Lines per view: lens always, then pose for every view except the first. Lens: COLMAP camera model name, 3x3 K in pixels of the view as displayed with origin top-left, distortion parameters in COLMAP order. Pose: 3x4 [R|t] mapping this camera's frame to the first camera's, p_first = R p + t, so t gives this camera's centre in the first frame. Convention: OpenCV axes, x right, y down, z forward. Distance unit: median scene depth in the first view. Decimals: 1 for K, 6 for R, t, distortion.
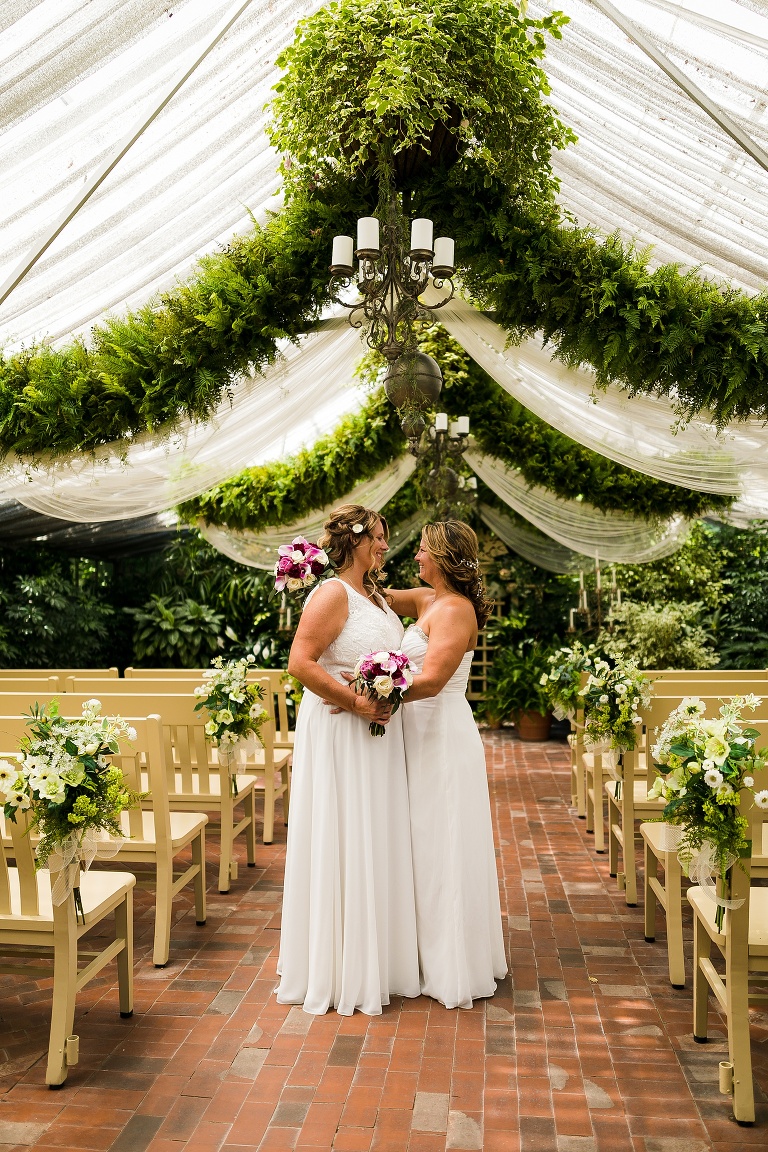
lens RADIAL K [[907.8, 0, 384.0], [0, 907.8, 576.0], [0, 0, 1]] dist [-0.003102, -0.000972]
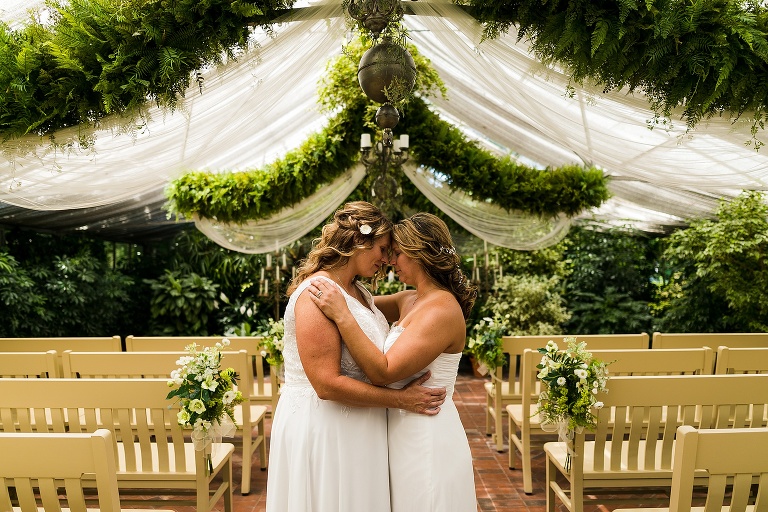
lens RADIAL K [[547.6, 0, 384.0], [0, 547.6, 256.0], [0, 0, 1]] dist [-0.033422, 0.030695]
pose [[0.994661, 0.002919, 0.103155, -0.018095], [-0.003507, 0.999979, 0.005519, -0.008405], [-0.103136, -0.005852, 0.994650, 0.215481]]
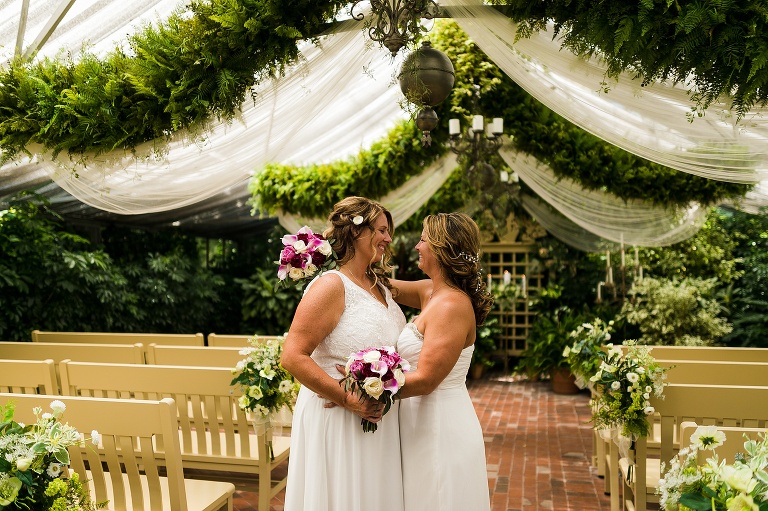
lens RADIAL K [[679.7, 0, 379.6], [0, 679.7, 258.0], [0, 0, 1]] dist [0.005954, 0.016286]
pose [[0.992765, 0.003936, -0.120008, 0.039453], [-0.002368, 0.999910, 0.013204, -0.009716], [0.120050, -0.012824, 0.992685, 0.118769]]
